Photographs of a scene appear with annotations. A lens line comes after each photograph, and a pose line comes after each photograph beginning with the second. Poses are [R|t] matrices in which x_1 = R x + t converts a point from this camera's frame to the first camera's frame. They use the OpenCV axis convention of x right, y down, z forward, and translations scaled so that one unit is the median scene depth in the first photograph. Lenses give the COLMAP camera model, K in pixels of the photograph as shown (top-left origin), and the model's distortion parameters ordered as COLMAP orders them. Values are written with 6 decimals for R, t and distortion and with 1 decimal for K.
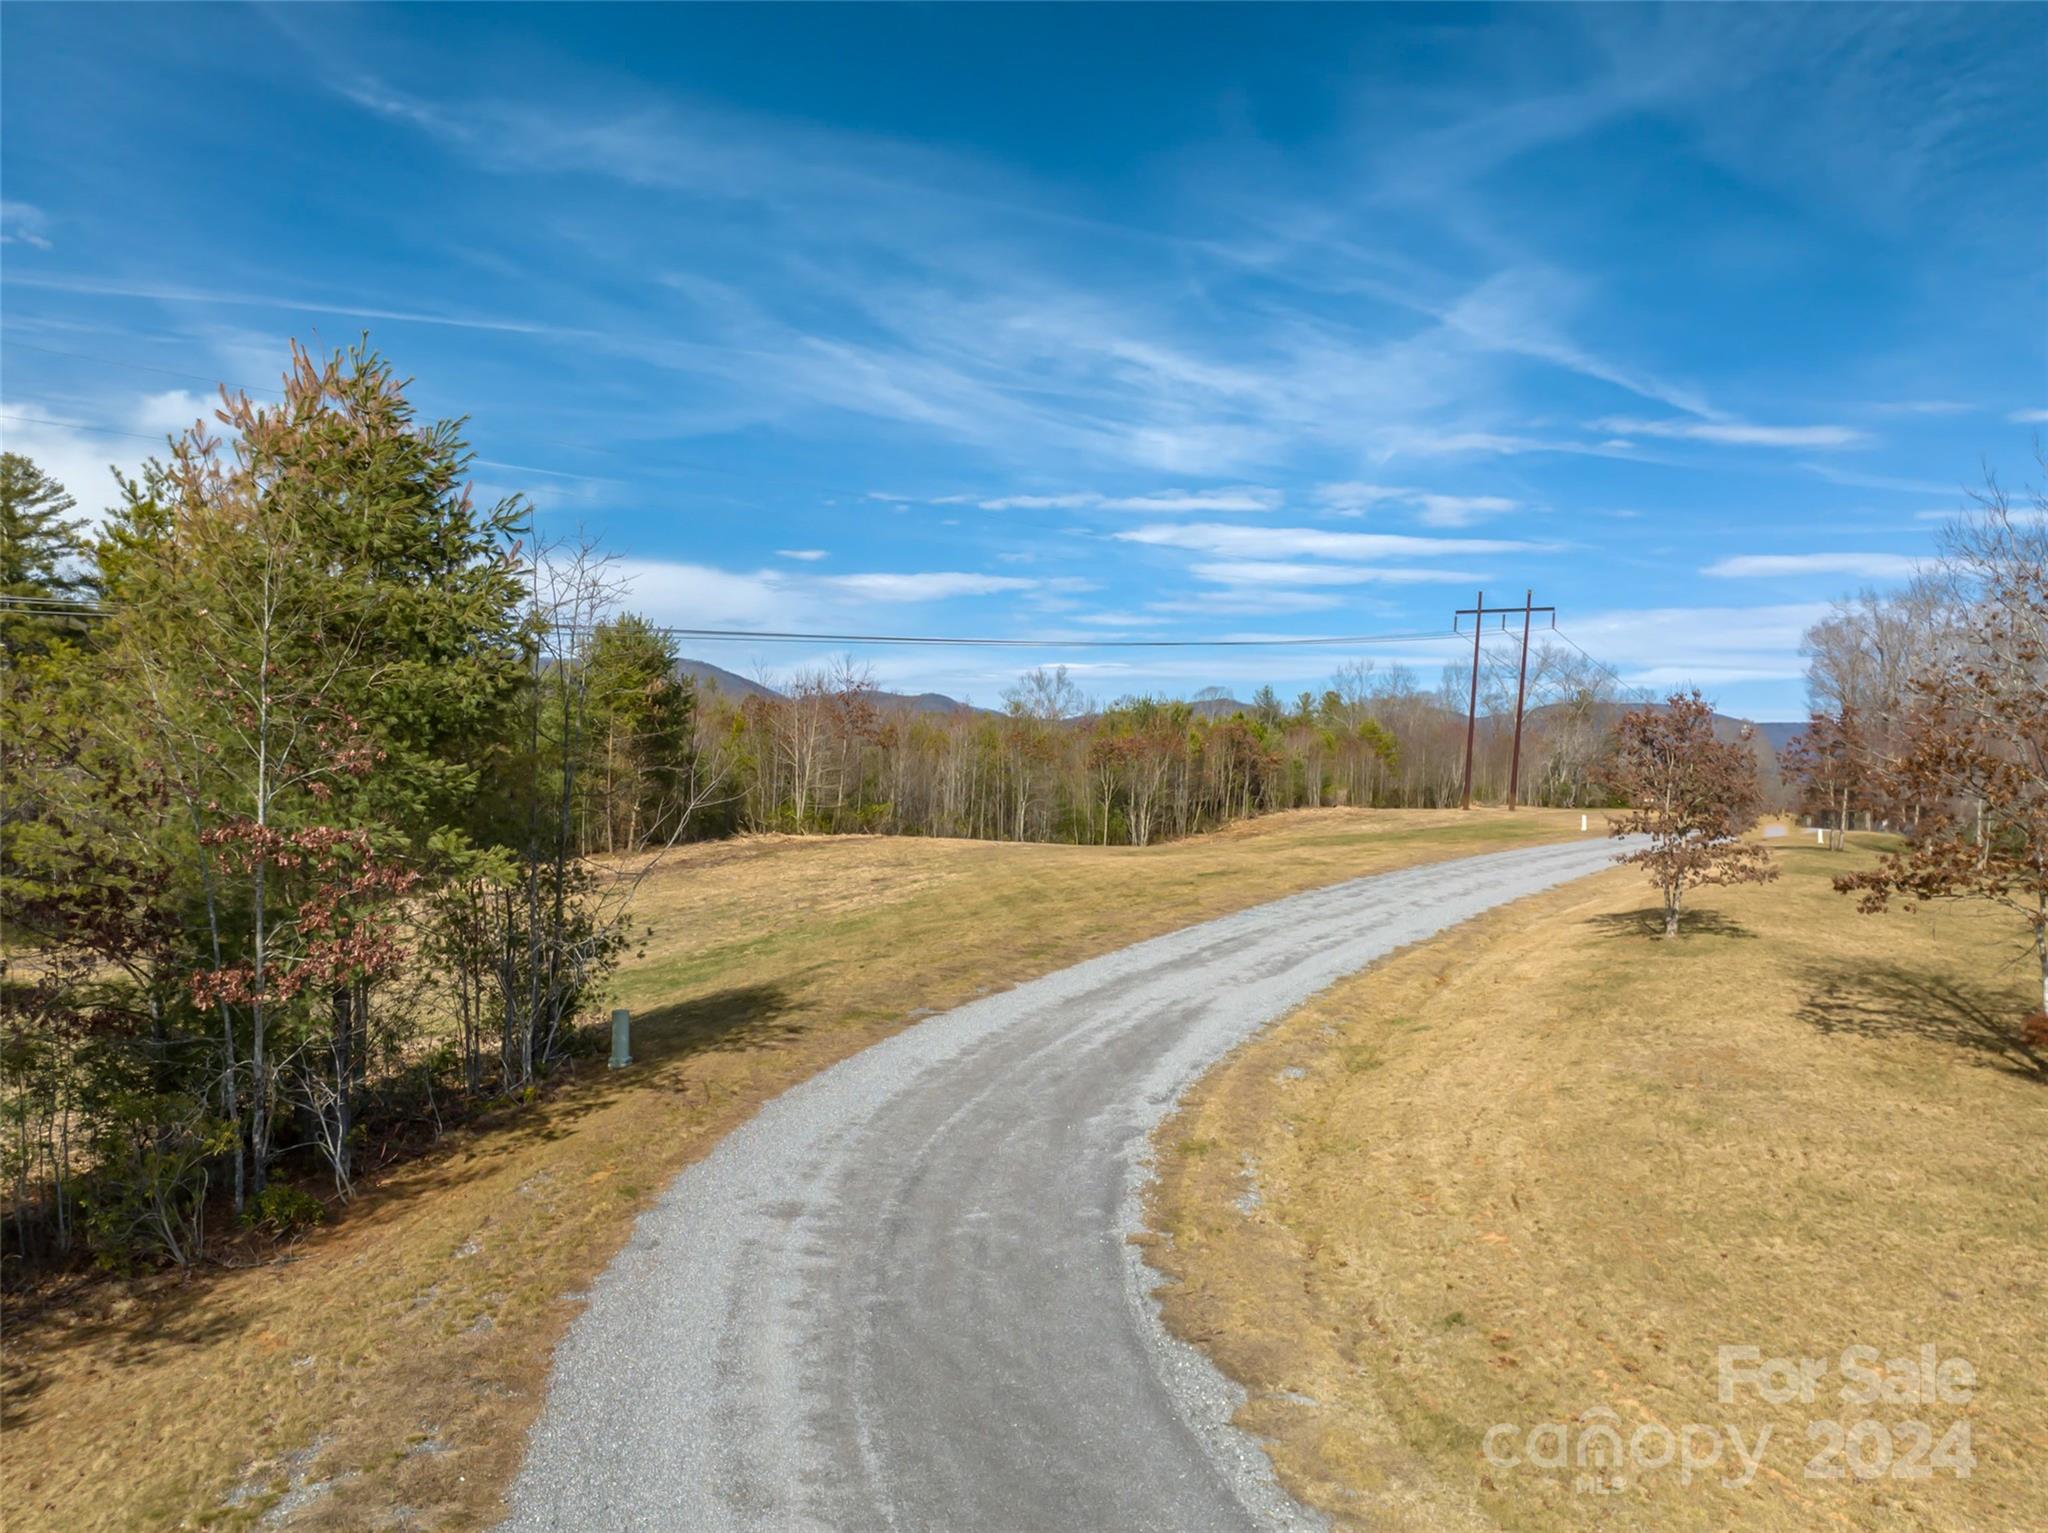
lens RADIAL K [[1511.8, 0, 1015.3], [0, 1511.8, 712.1], [0, 0, 1]] dist [-0.038261, 0.000176]
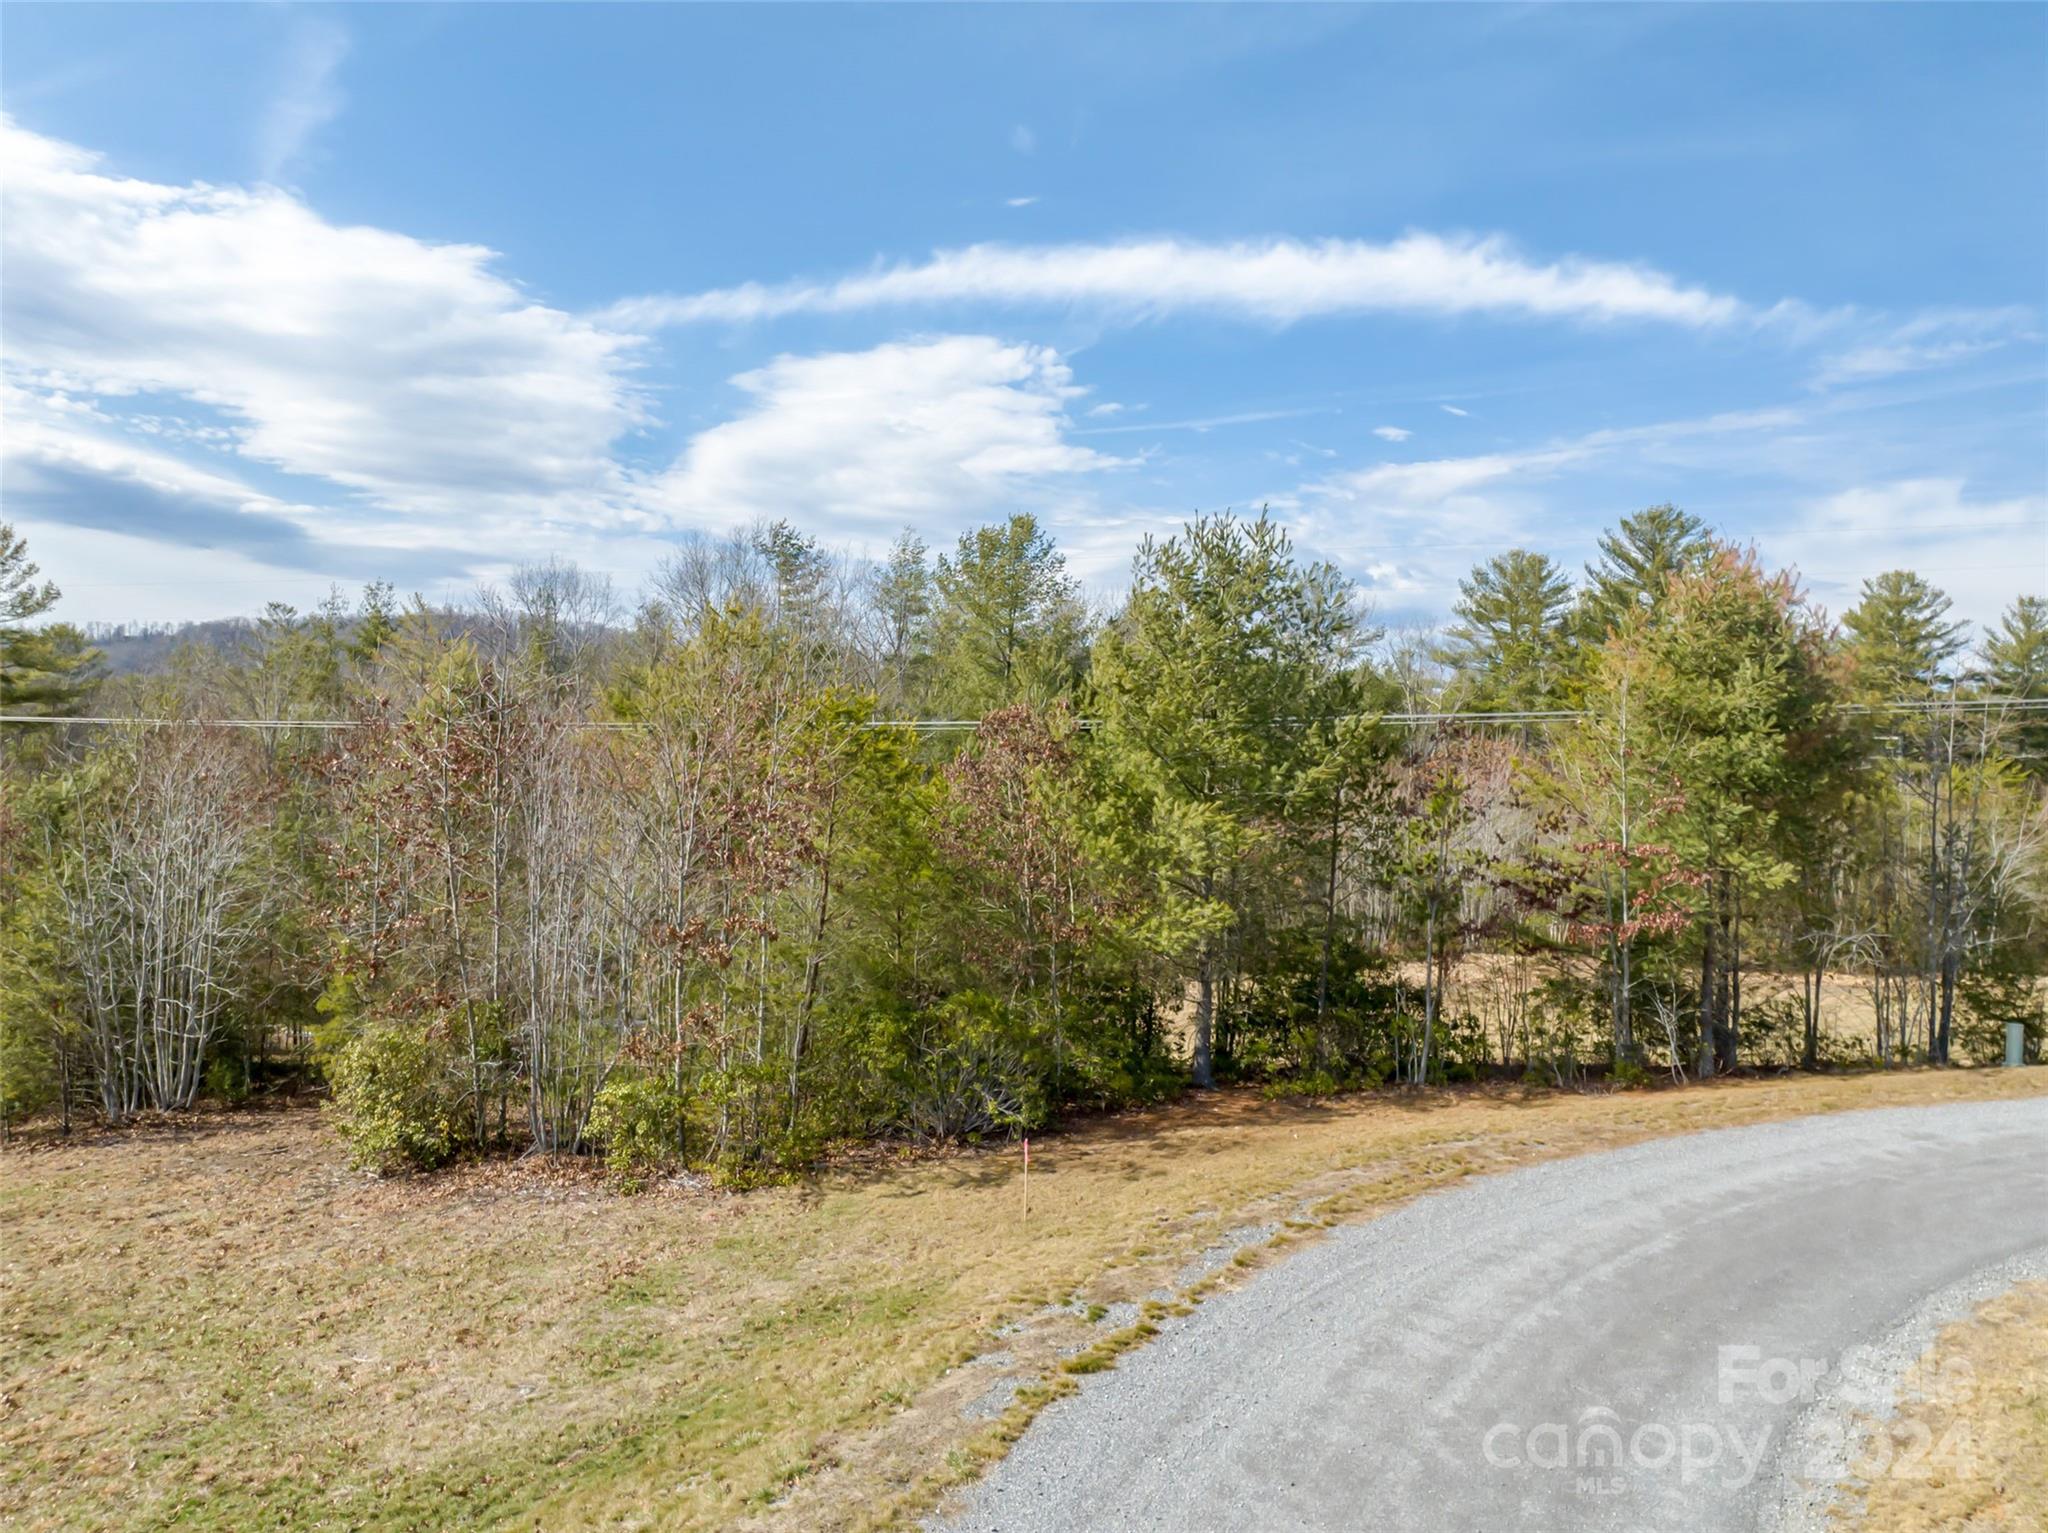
lens RADIAL K [[1511.8, 0, 1015.3], [0, 1511.8, 712.1], [0, 0, 1]] dist [-0.038261, 0.000176]
pose [[0.356216, -0.064241, -0.932193, 0.150170], [0.006970, 0.997789, -0.066098, 0.006028], [0.934378, 0.017047, 0.355876, -0.043997]]
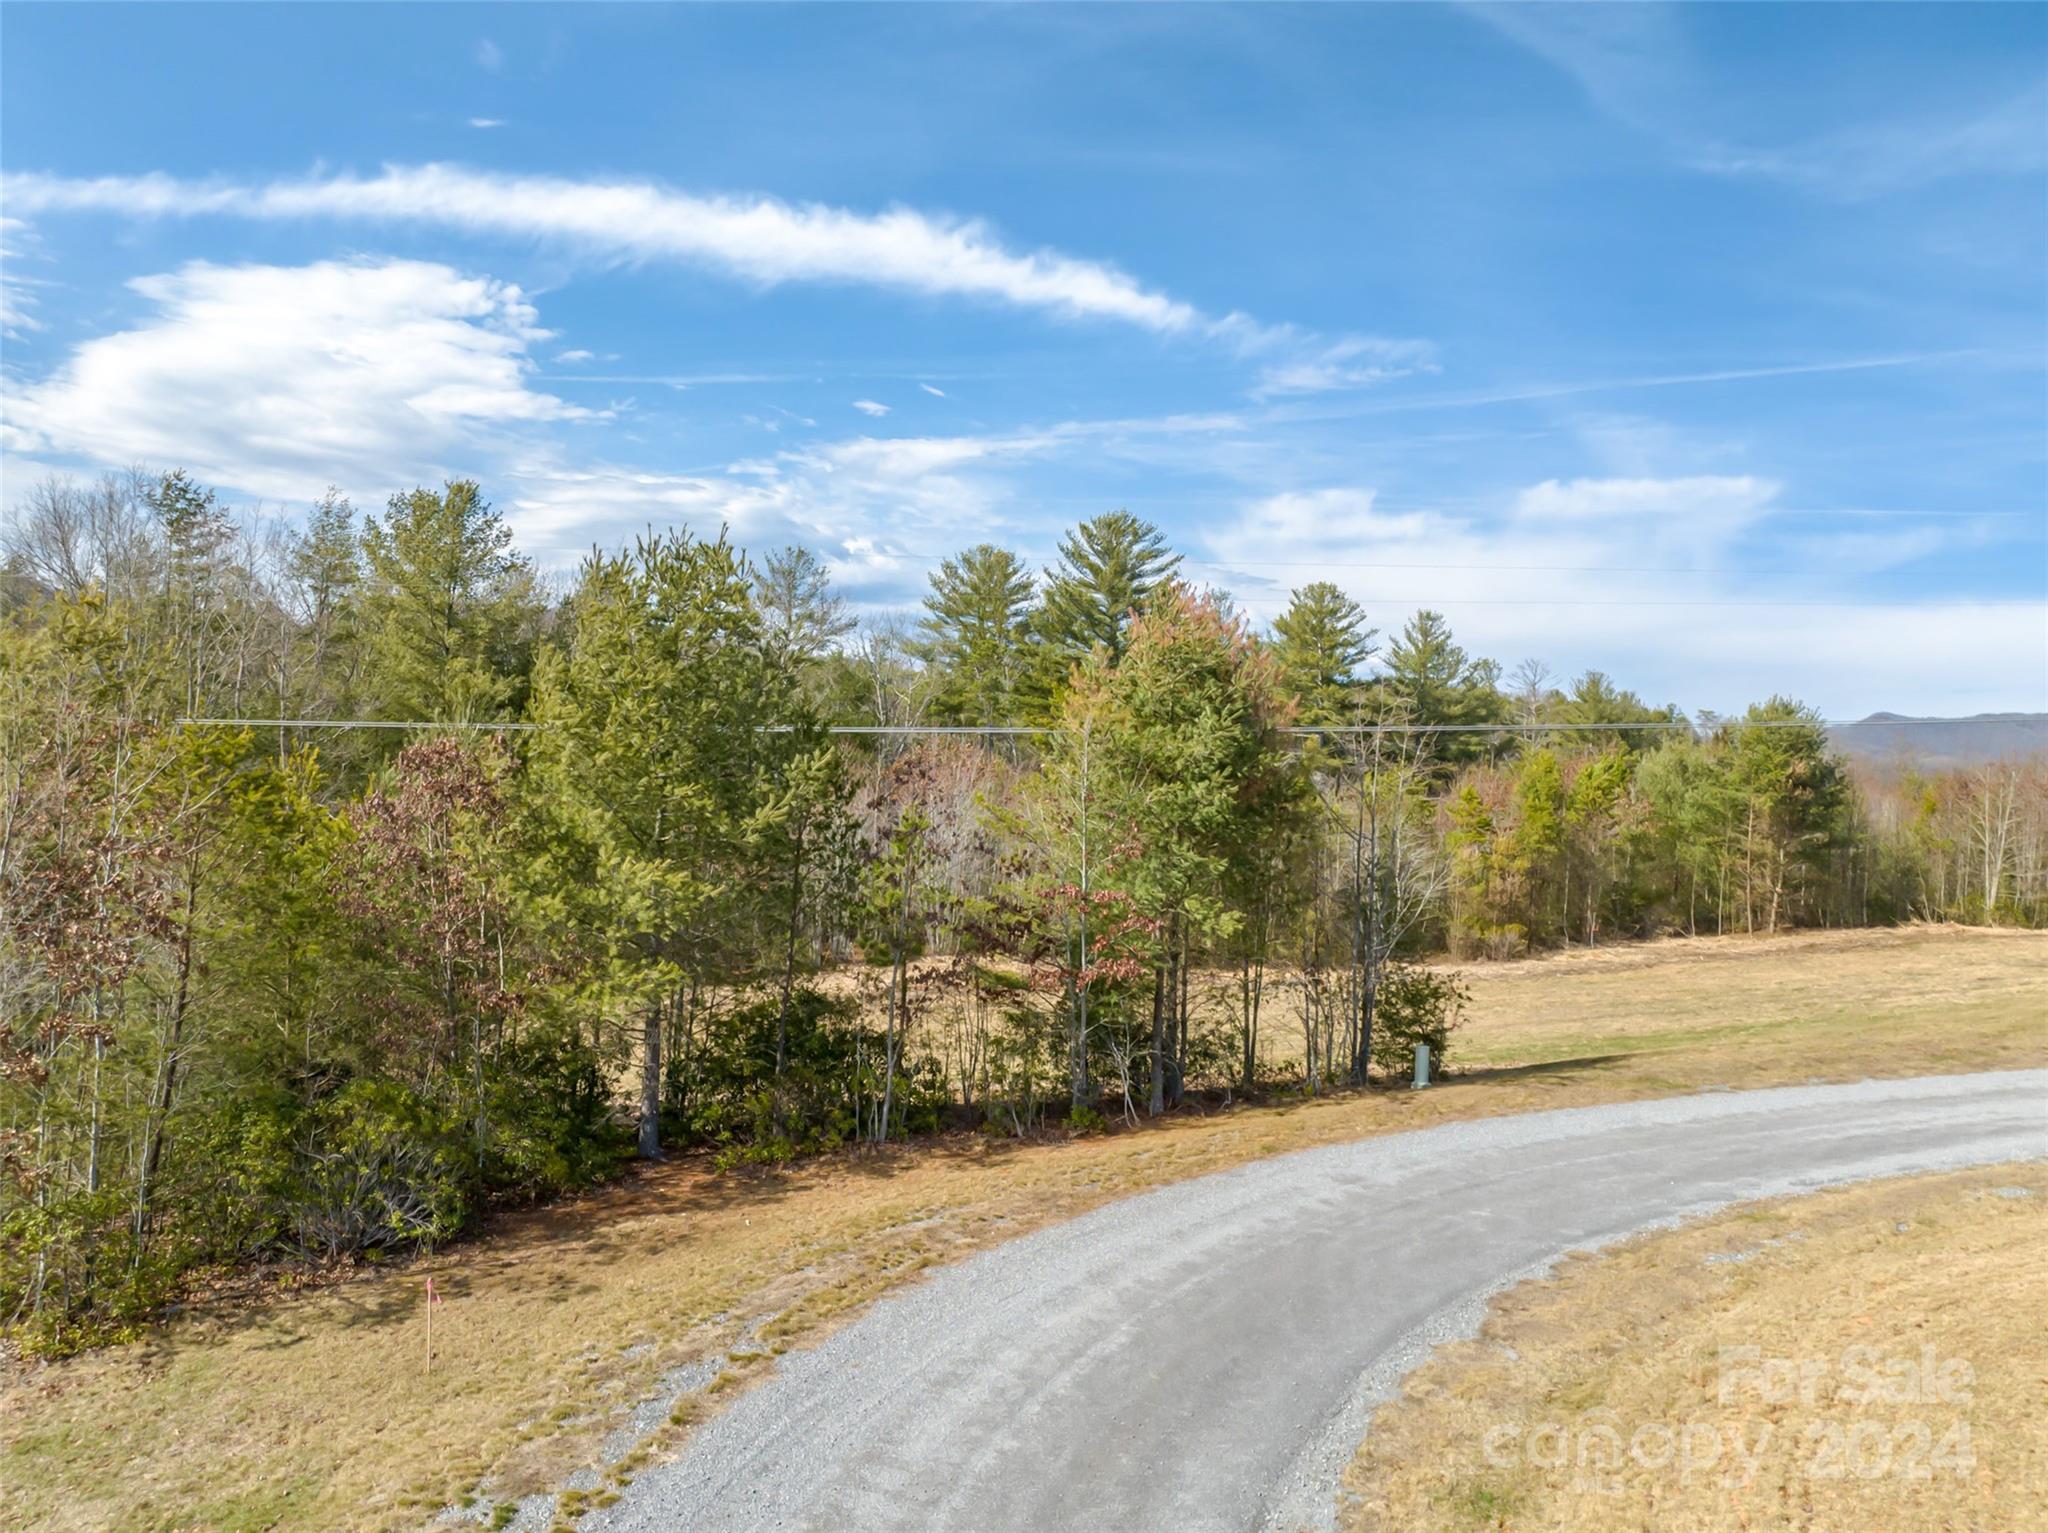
lens RADIAL K [[1547.6, 0, 1034.4], [0, 1547.6, 723.9], [0, 0, 1]] dist [-0.069776, 0.039724]
pose [[0.659090, -0.031078, -0.751422, 0.136427], [0.004599, 0.999294, -0.037296, -0.008026], [0.752050, 0.021125, 0.658767, -0.033072]]
